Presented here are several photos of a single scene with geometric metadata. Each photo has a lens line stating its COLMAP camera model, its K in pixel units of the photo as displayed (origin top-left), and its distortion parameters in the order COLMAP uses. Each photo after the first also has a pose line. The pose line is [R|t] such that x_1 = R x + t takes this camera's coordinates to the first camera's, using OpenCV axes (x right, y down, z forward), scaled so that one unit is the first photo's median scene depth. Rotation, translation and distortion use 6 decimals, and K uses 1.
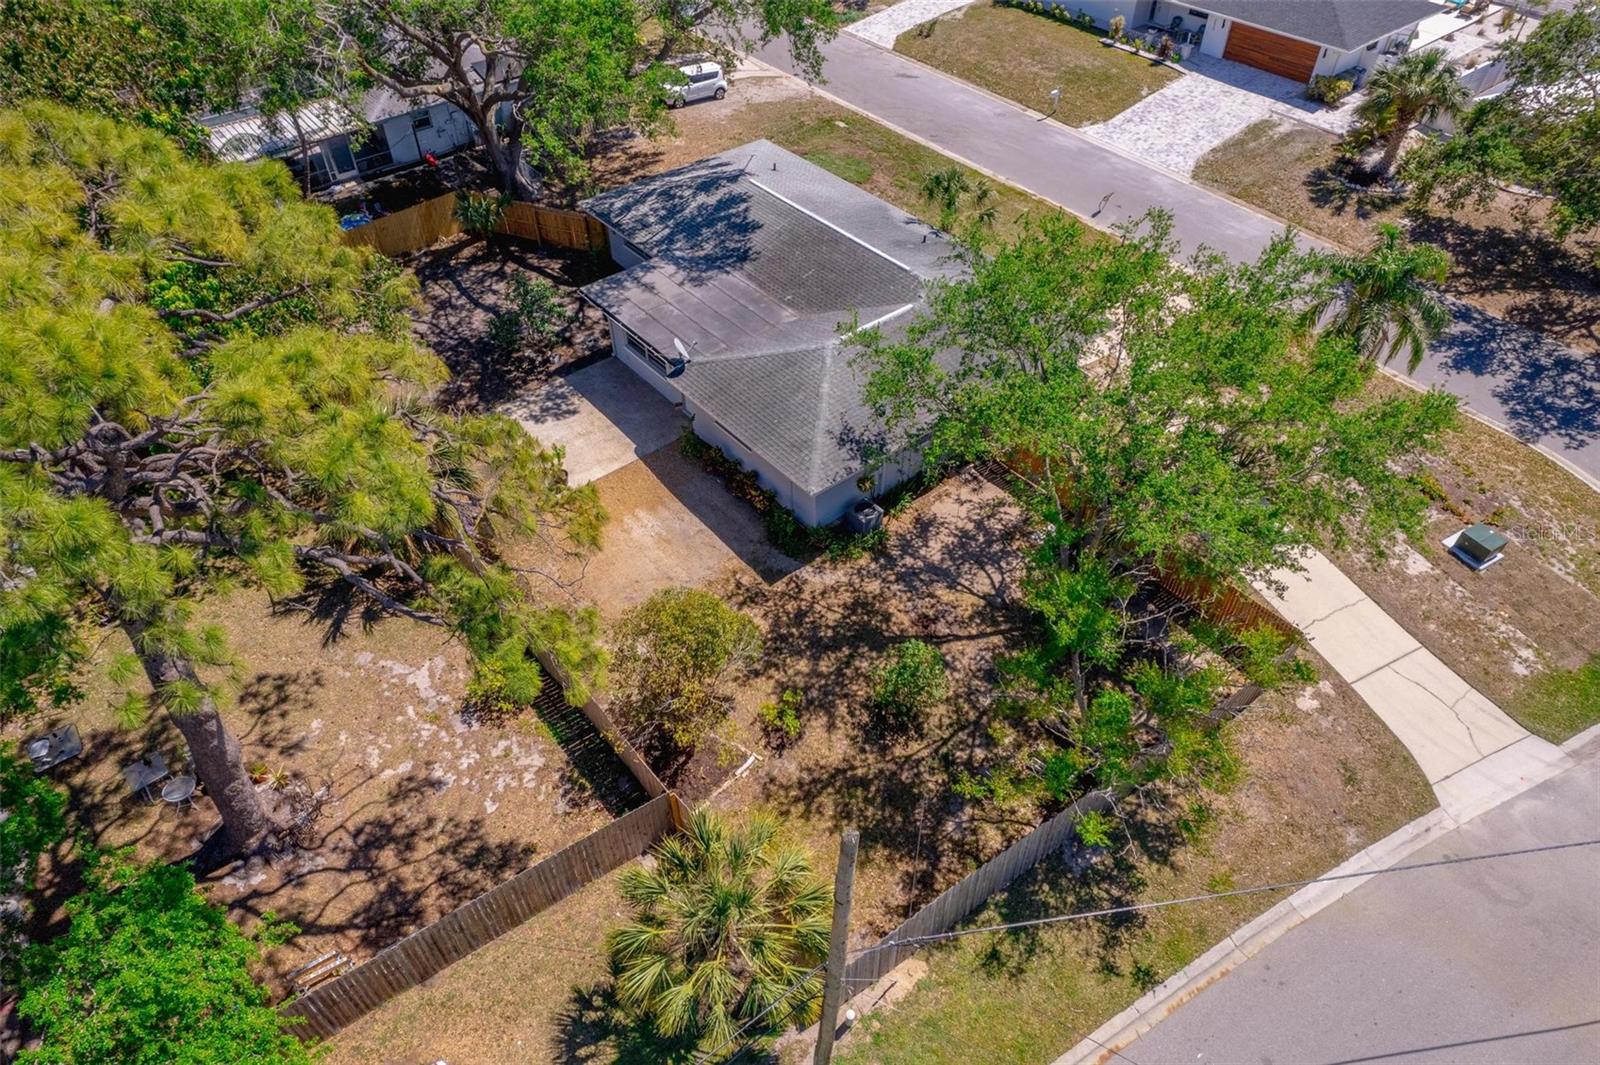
lens RADIAL K [[995.0, 0, 794.2], [0, 995.0, 539.4], [0, 0, 1]] dist [-0.036978, 0.018212]
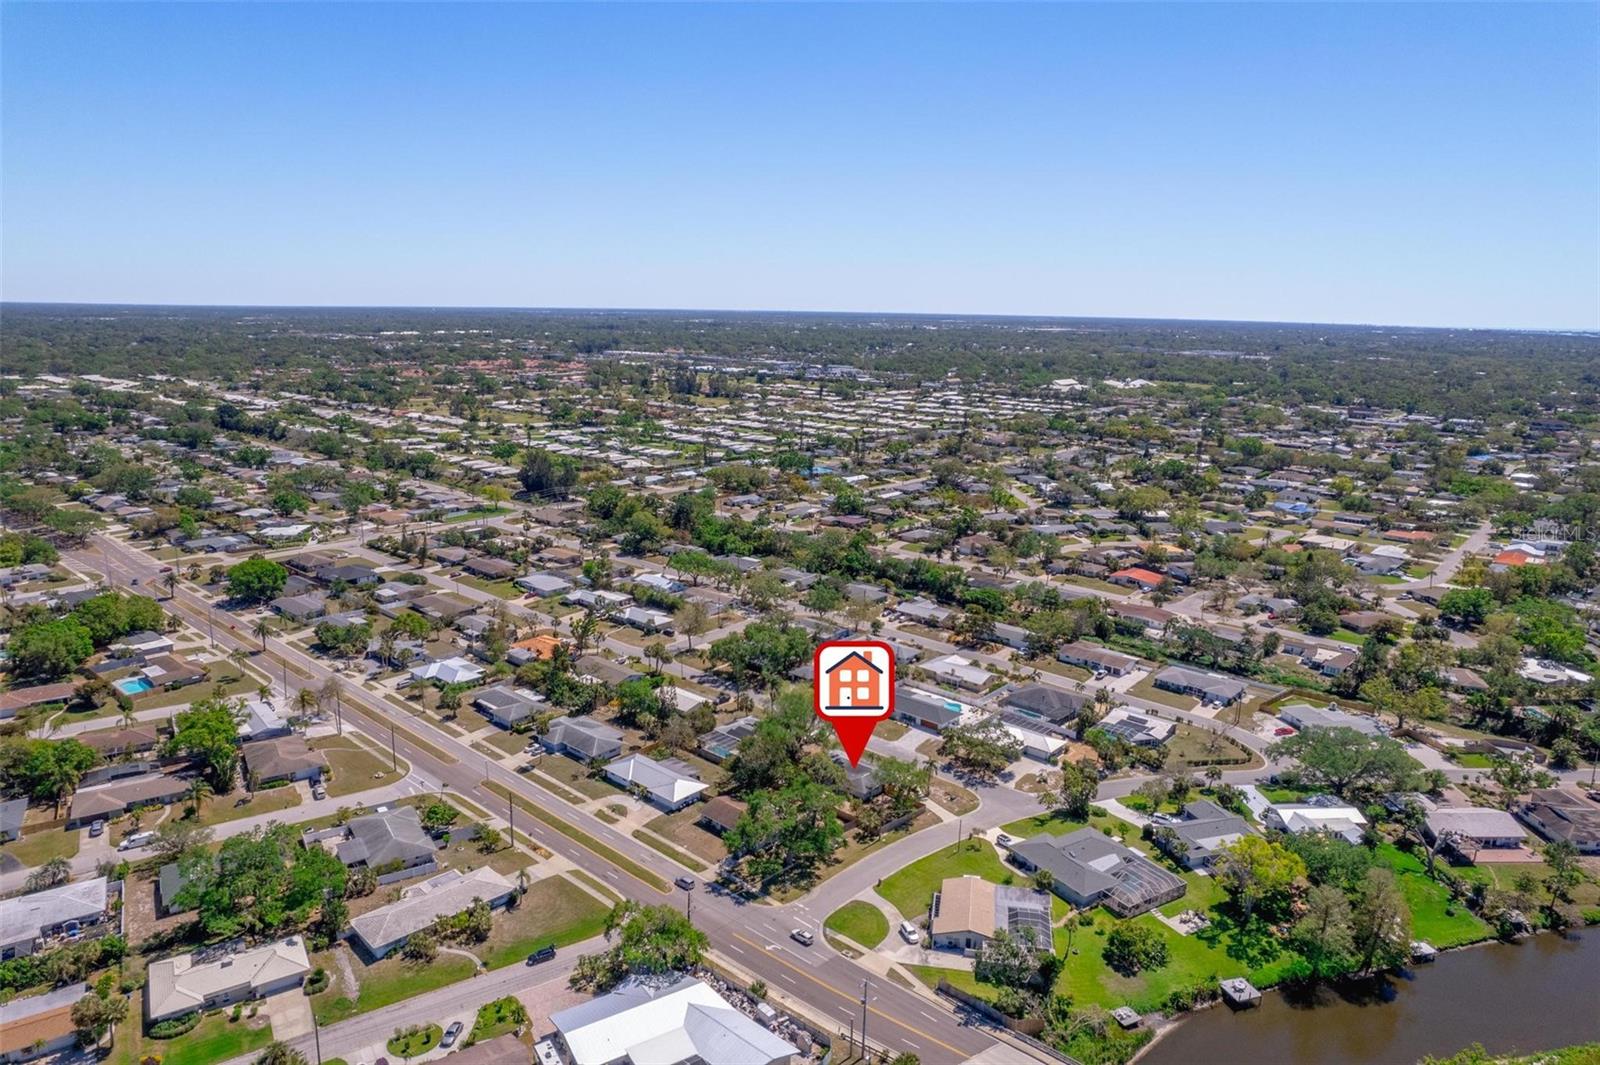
lens RADIAL K [[995.0, 0, 797.1], [0, 995.0, 532.0], [0, 0, 1]] dist [-0.036978, 0.018212]
pose [[0.986772, -0.004018, 0.162064, -1.604517], [0.090967, 0.841198, -0.533020, 2.135433], [-0.134186, 0.540712, 0.830437, -5.947869]]
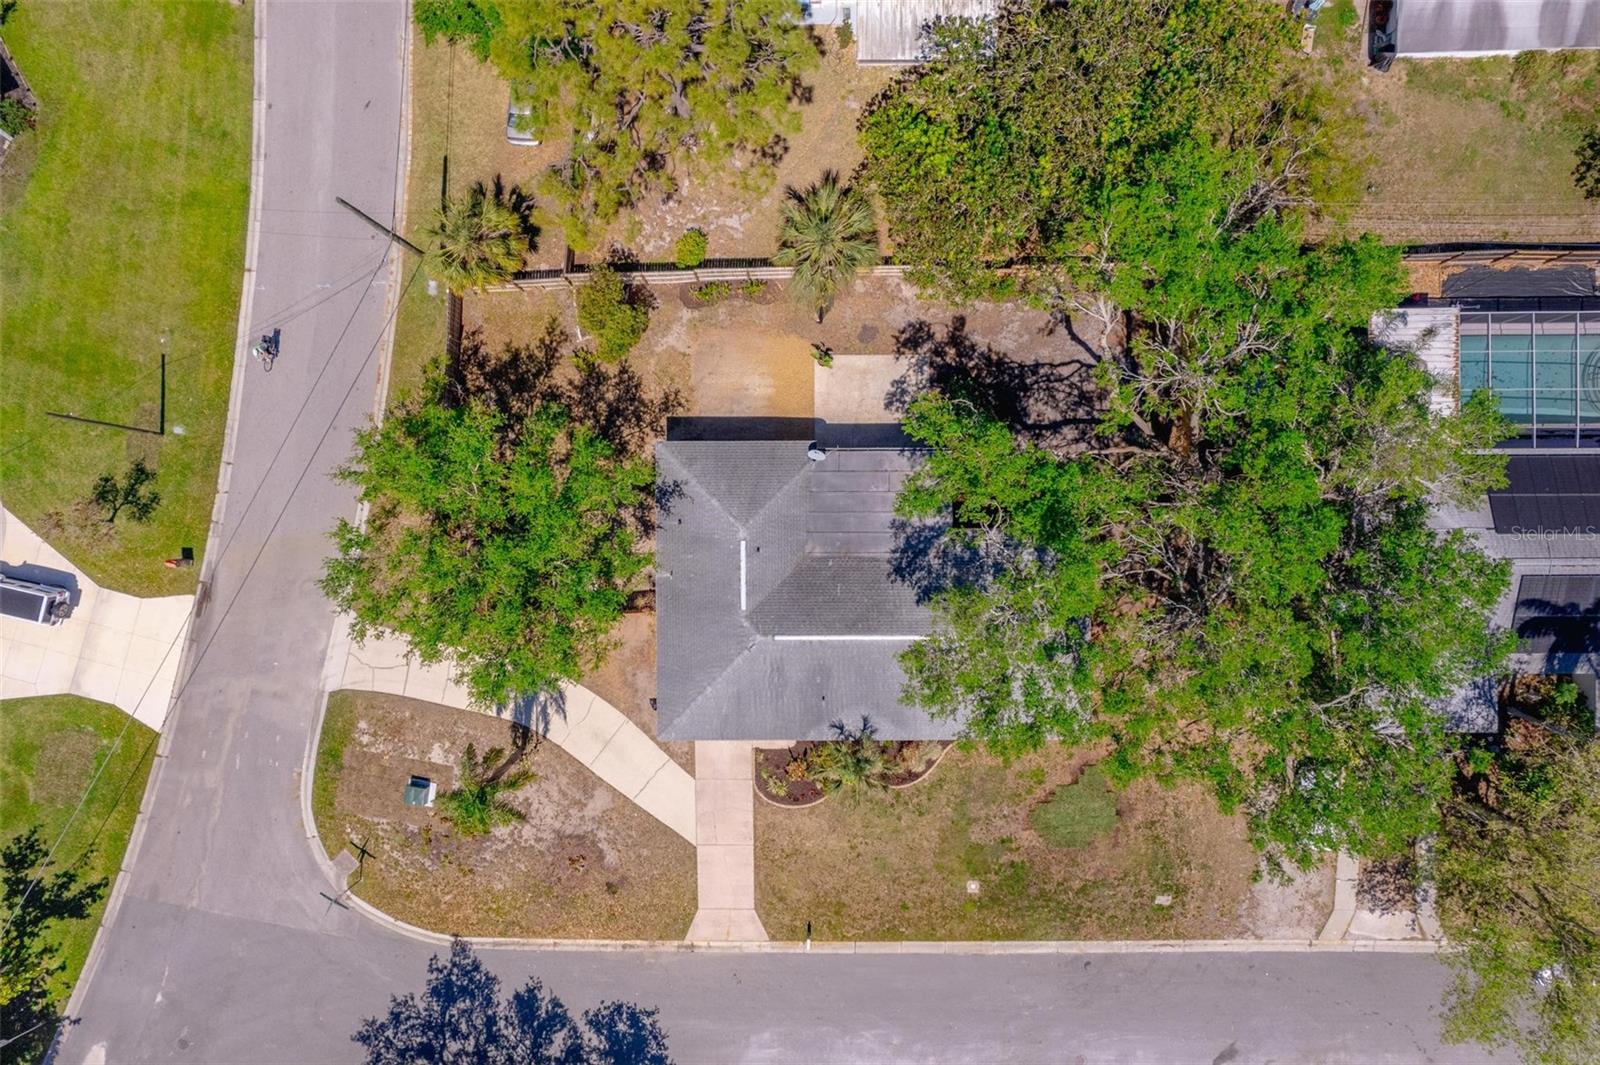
lens RADIAL K [[995.0, 0, 795.7], [0, 995.0, 538.5], [0, 0, 1]] dist [-0.036978, 0.018212]
pose [[-0.627464, 0.778463, 0.016867, -0.027490], [-0.553892, -0.461467, 0.693002, -1.231504], [0.547260, 0.425491, 0.720738, 0.011867]]
